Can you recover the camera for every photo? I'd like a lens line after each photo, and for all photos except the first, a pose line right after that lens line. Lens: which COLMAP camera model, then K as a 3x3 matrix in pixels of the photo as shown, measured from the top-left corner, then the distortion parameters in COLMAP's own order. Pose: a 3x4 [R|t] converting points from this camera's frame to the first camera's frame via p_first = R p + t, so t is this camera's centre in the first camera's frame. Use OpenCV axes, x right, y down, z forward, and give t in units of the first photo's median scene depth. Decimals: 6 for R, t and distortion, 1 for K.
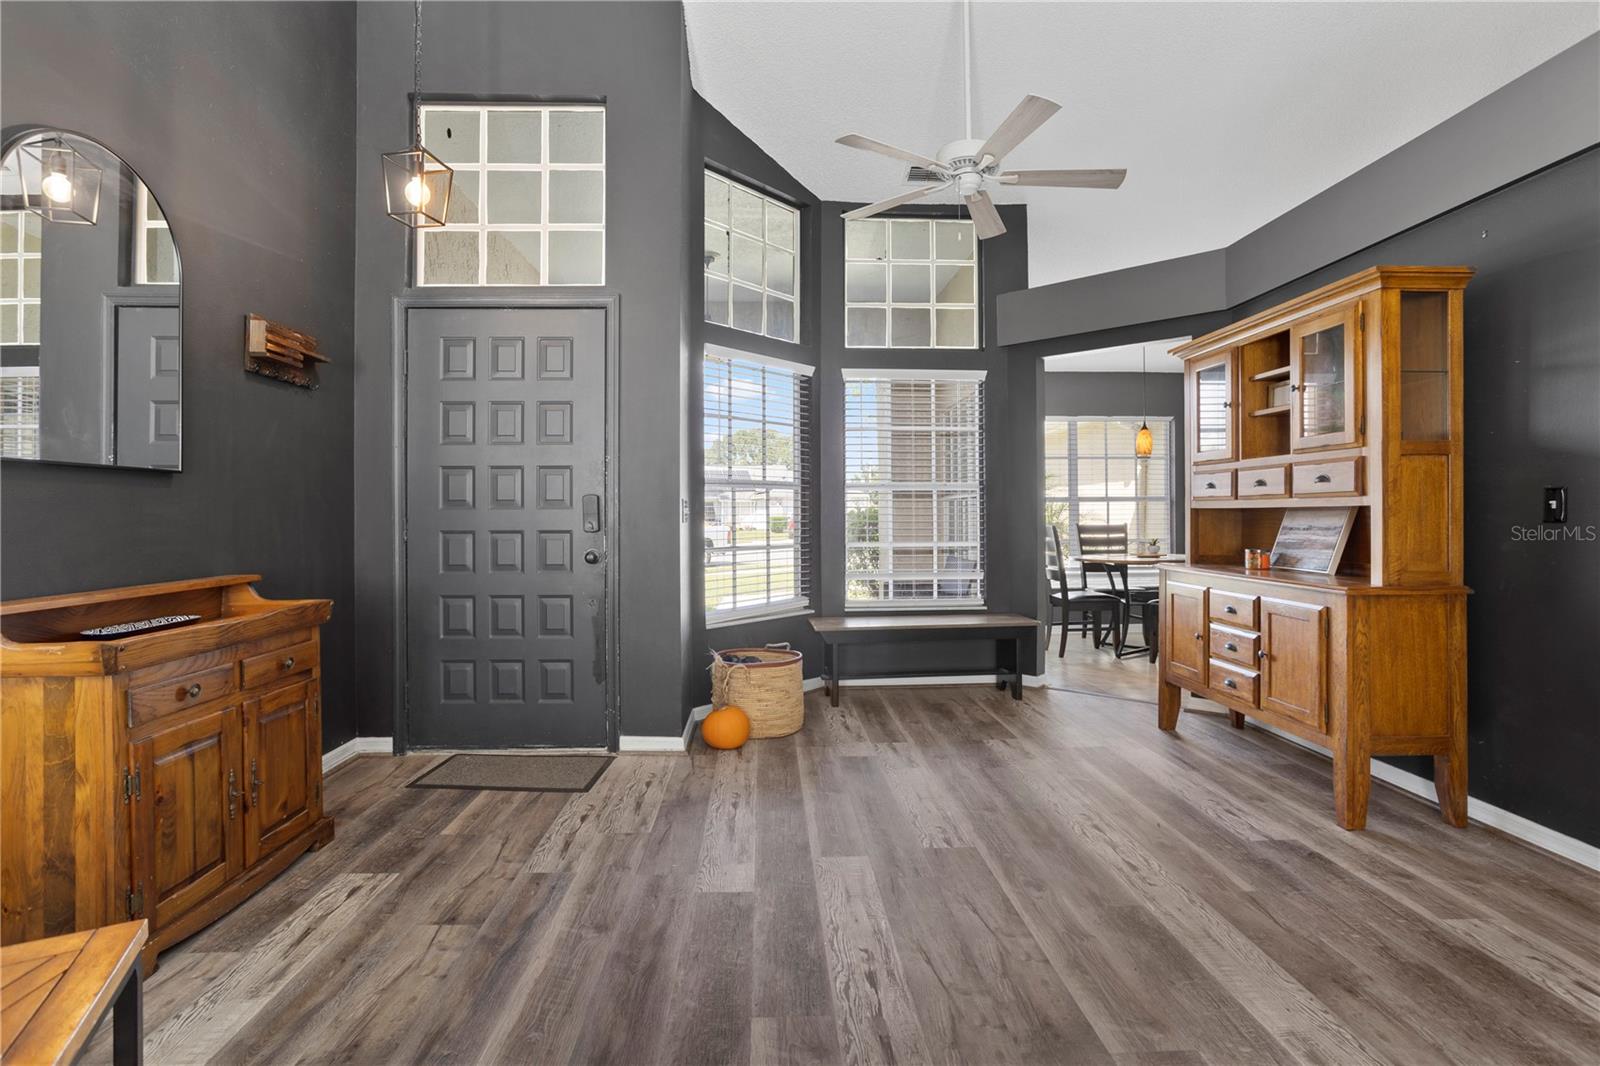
lens RADIAL K [[781.0, 0, 802.7], [0, 781.0, 518.2], [0, 0, 1]] dist [-0.063230, 0.037110]
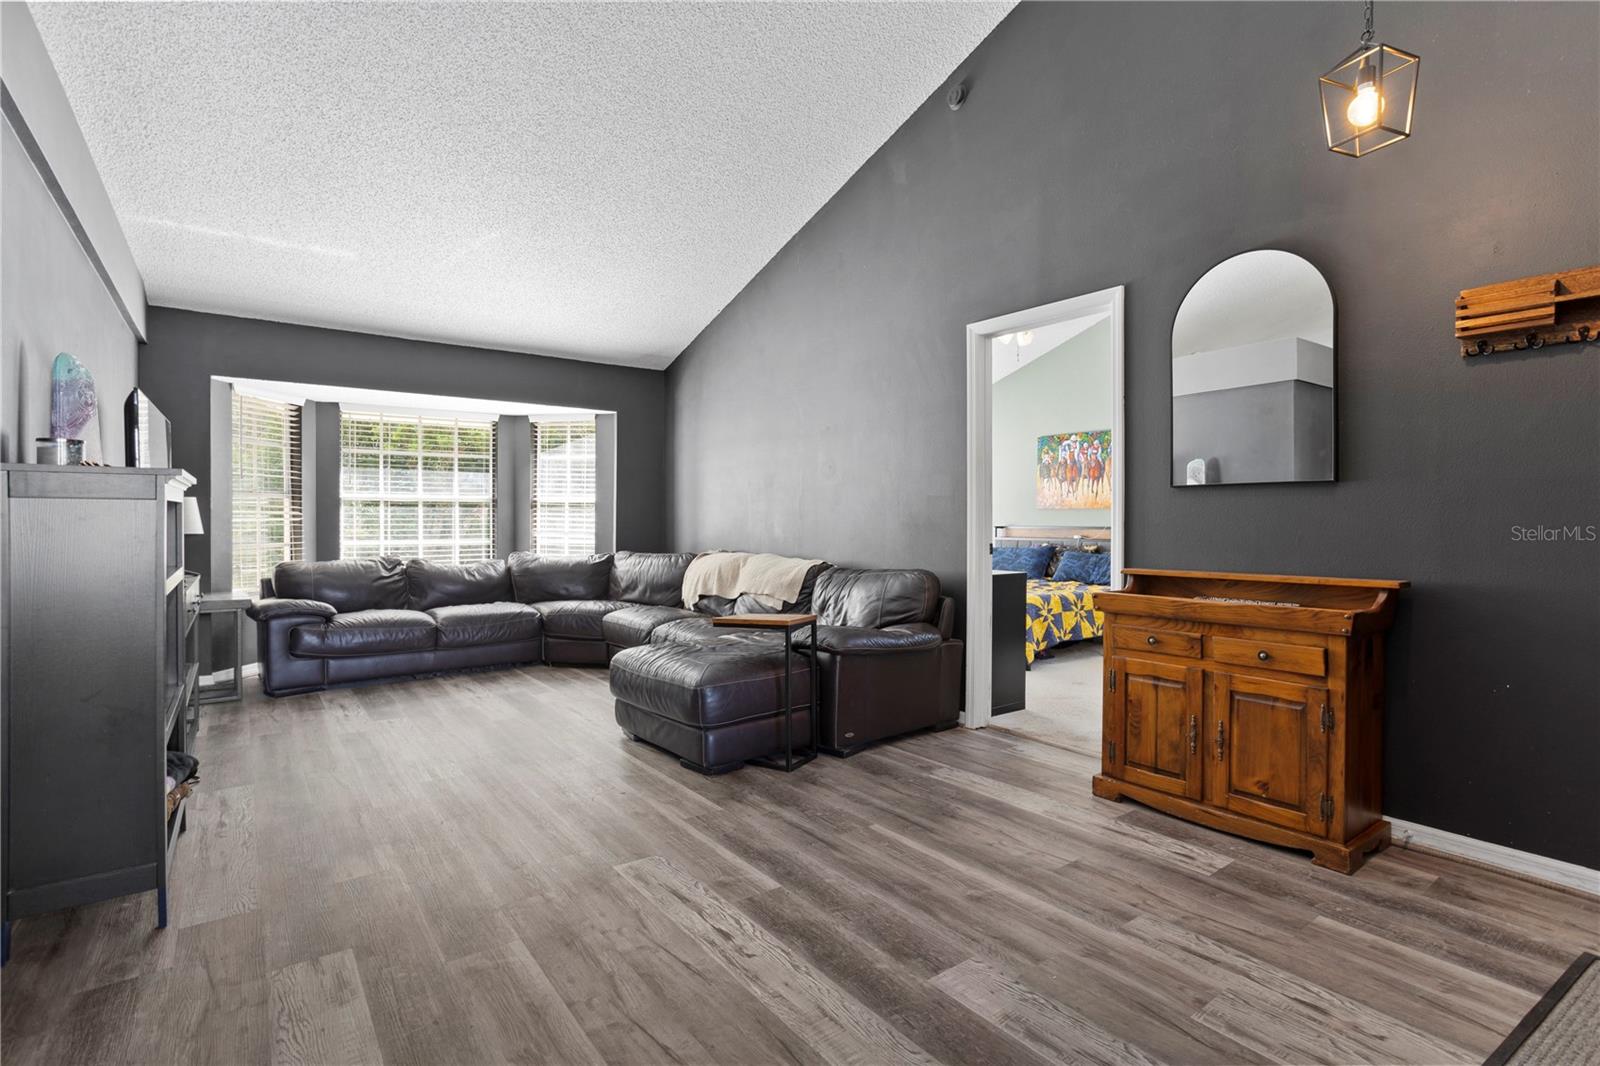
lens RADIAL K [[781.0, 0, 802.7], [0, 781.0, 518.2], [0, 0, 1]] dist [-0.063230, 0.037110]
pose [[-0.827592, 0.000292, -0.561329, 0.481811], [-0.000346, 0.999999, 0.001030, -0.007138], [0.561329, 0.001046, -0.827592, 1.534272]]
